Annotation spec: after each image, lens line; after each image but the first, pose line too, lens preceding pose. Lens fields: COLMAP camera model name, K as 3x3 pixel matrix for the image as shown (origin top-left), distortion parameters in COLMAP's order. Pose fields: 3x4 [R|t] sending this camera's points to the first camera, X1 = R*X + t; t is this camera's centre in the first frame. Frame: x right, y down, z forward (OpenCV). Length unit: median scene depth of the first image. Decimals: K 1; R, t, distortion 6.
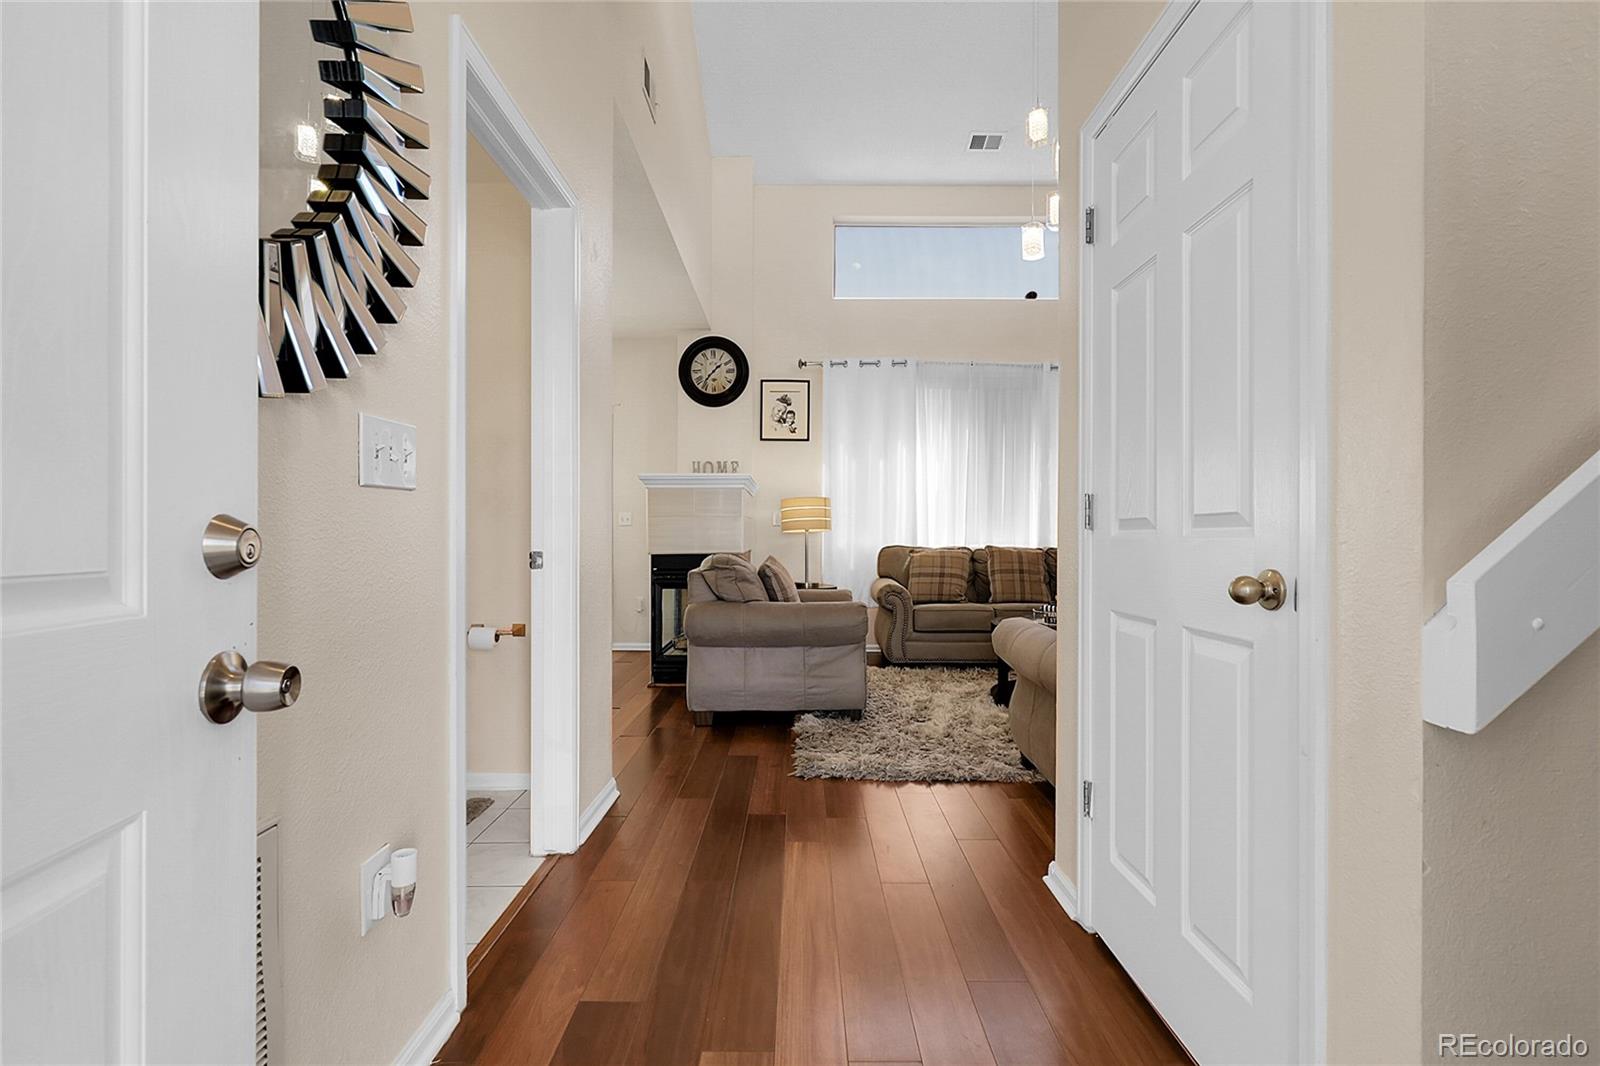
lens RADIAL K [[731.8, 0, 813.5], [0, 731.8, 532.4], [0, 0, 1]] dist [0.006630, -0.000503]
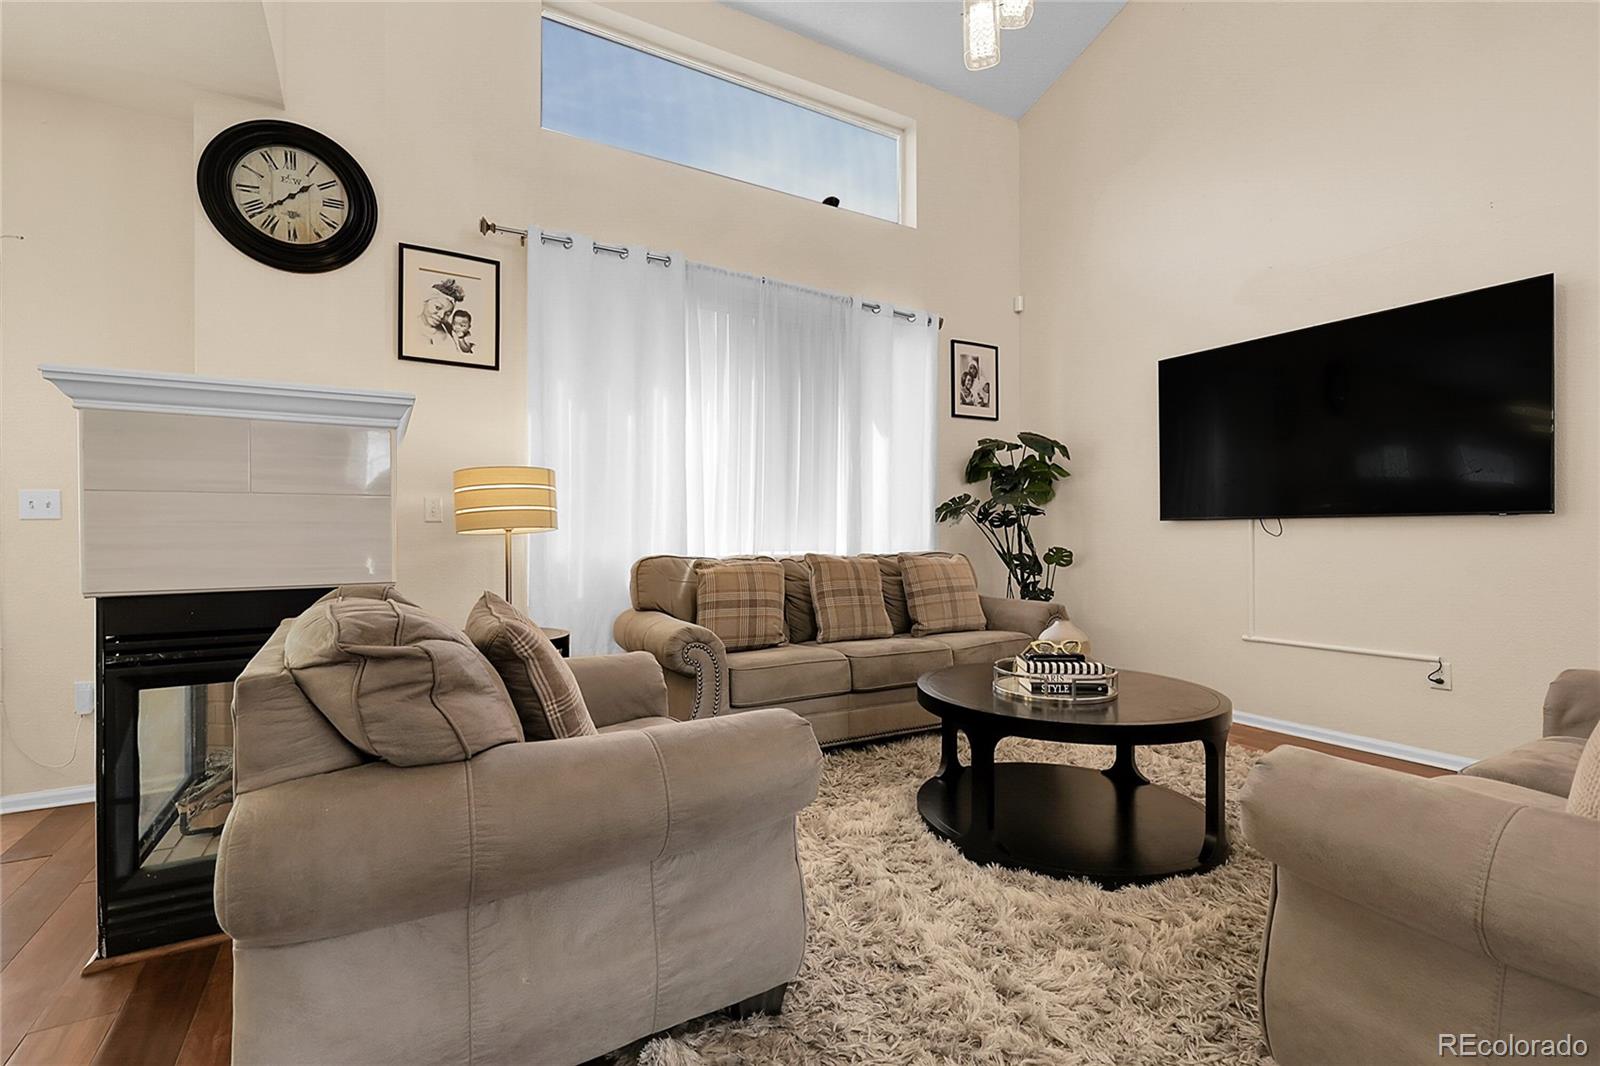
lens RADIAL K [[731.8, 0, 813.5], [0, 731.8, 532.4], [0, 0, 1]] dist [0.006630, -0.000503]
pose [[0.871229, -0.000426, 0.490876, -0.078319], [-0.000009, 1.000000, 0.000883, -0.001564], [-0.490876, -0.000774, 0.871229, 0.431733]]
